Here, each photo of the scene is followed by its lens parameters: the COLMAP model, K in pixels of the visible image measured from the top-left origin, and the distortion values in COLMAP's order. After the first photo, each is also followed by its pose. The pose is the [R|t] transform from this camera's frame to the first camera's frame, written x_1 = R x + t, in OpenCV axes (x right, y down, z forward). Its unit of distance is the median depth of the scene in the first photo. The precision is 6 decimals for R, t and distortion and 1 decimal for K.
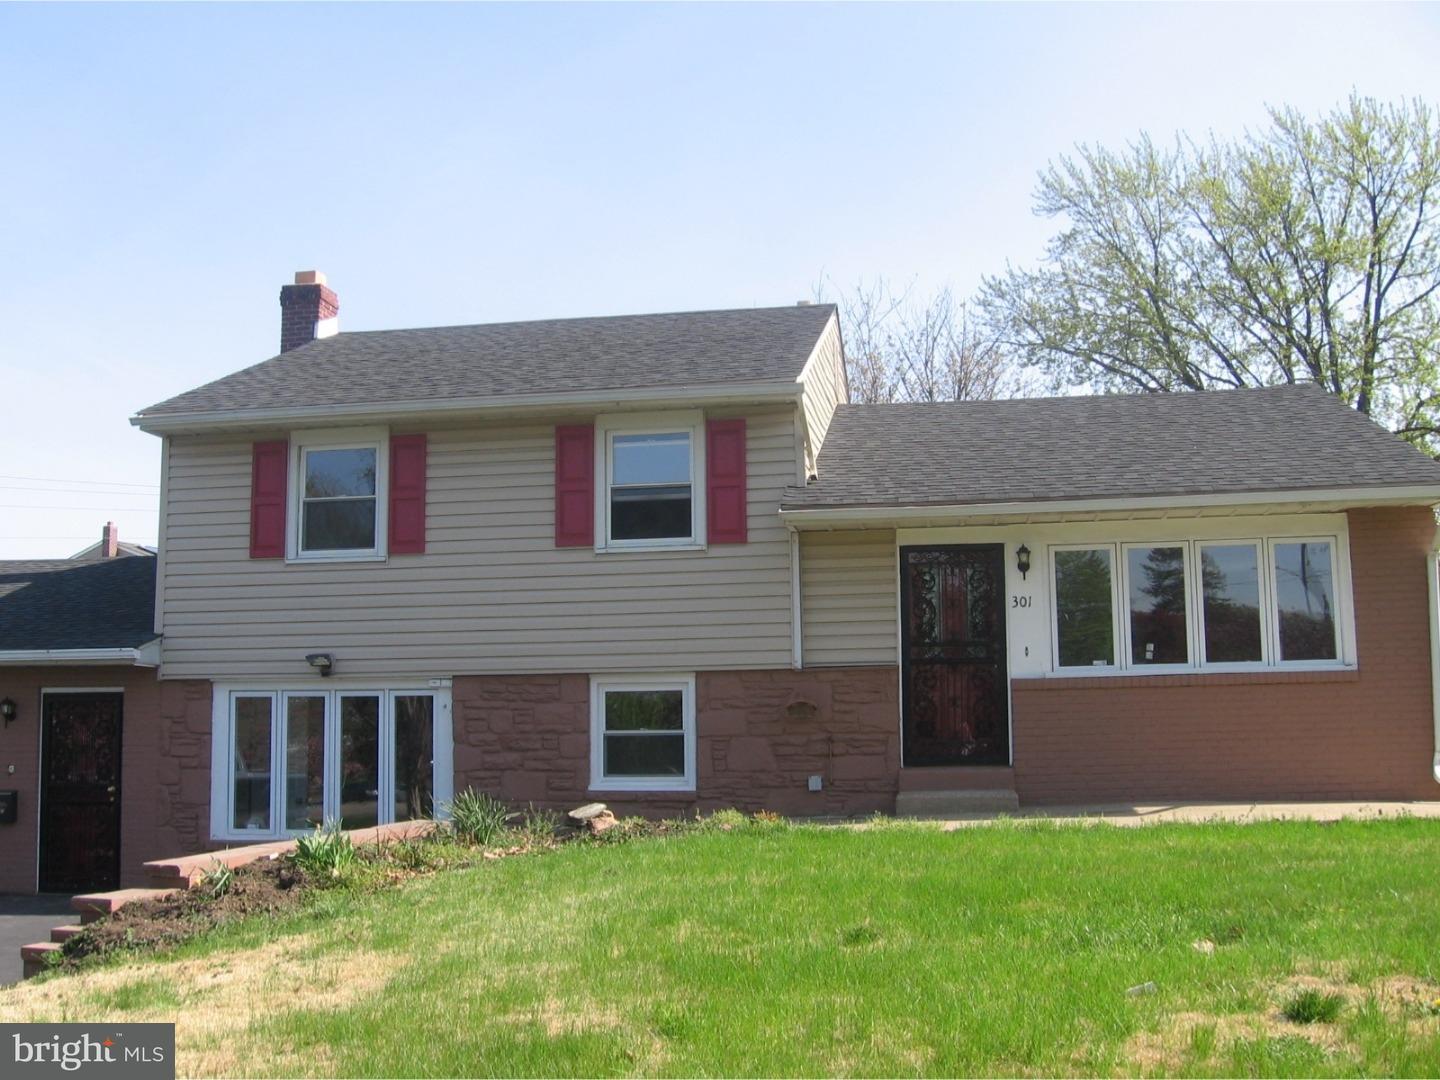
lens RADIAL K [[1486.9, 0, 720.0], [0, 1486.9, 532.3], [0, 0, 1]] dist [-0.125570, 0.000000]
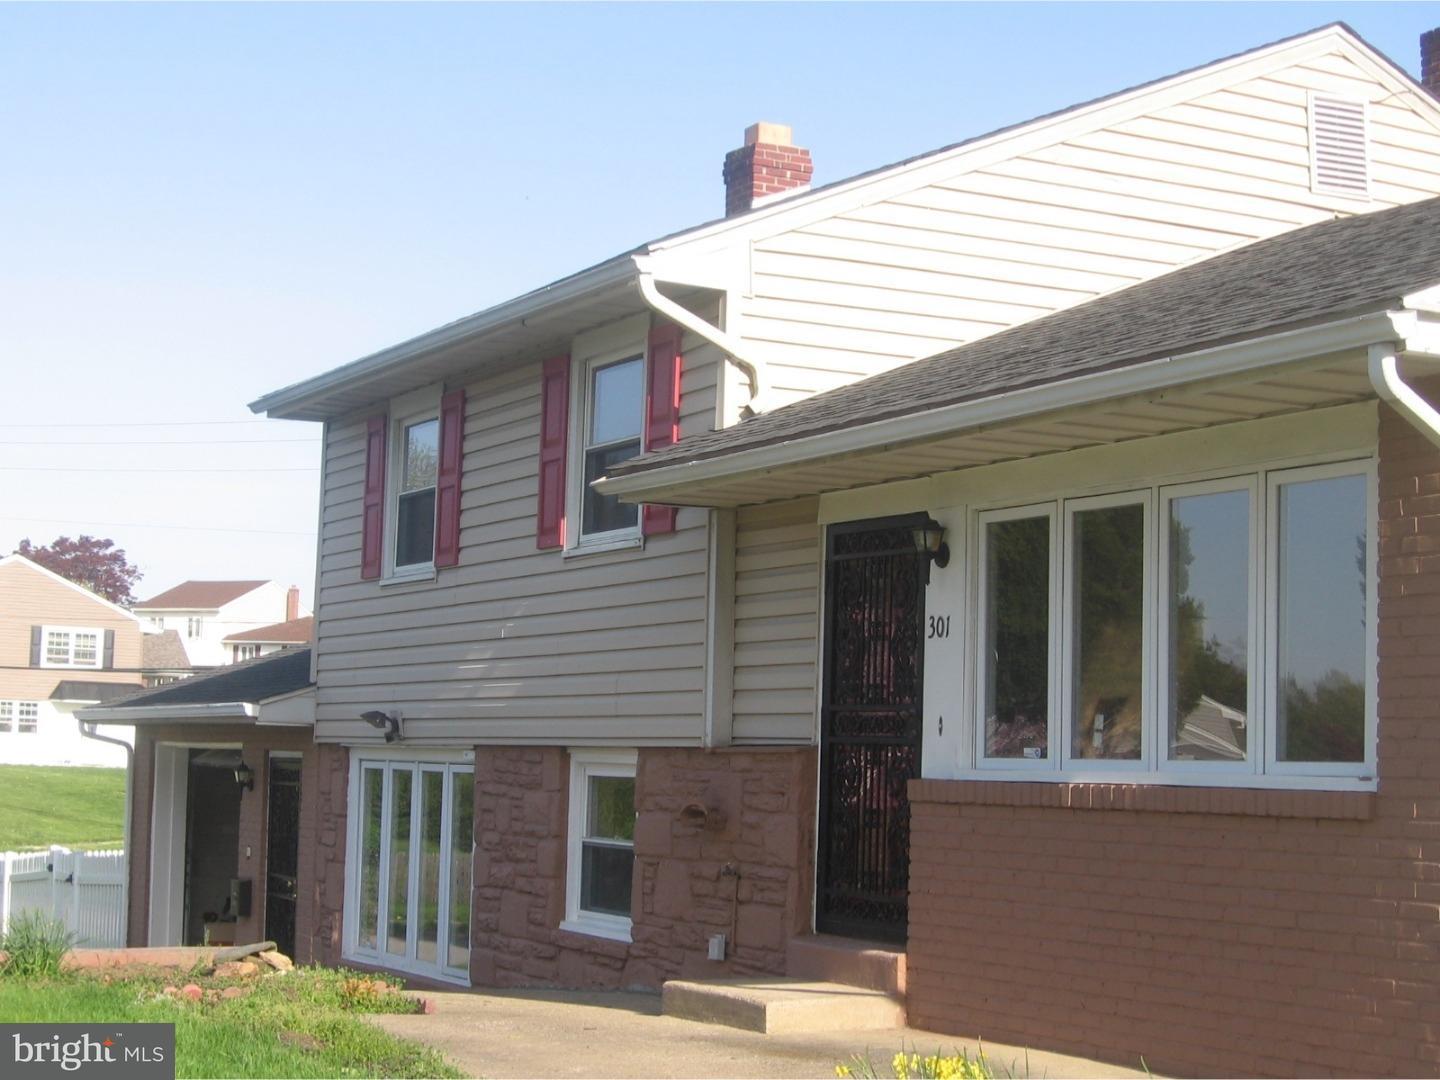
lens RADIAL K [[2474.9, 0, 720.1], [0, 2474.9, 542.2], [0, 0, 1]] dist [-0.193787, 0.000000]
pose [[0.599492, -0.040031, -0.799379, 0.825039], [0.051925, 0.998590, -0.011065, 0.023466], [0.798695, -0.034874, 0.600725, 0.431529]]
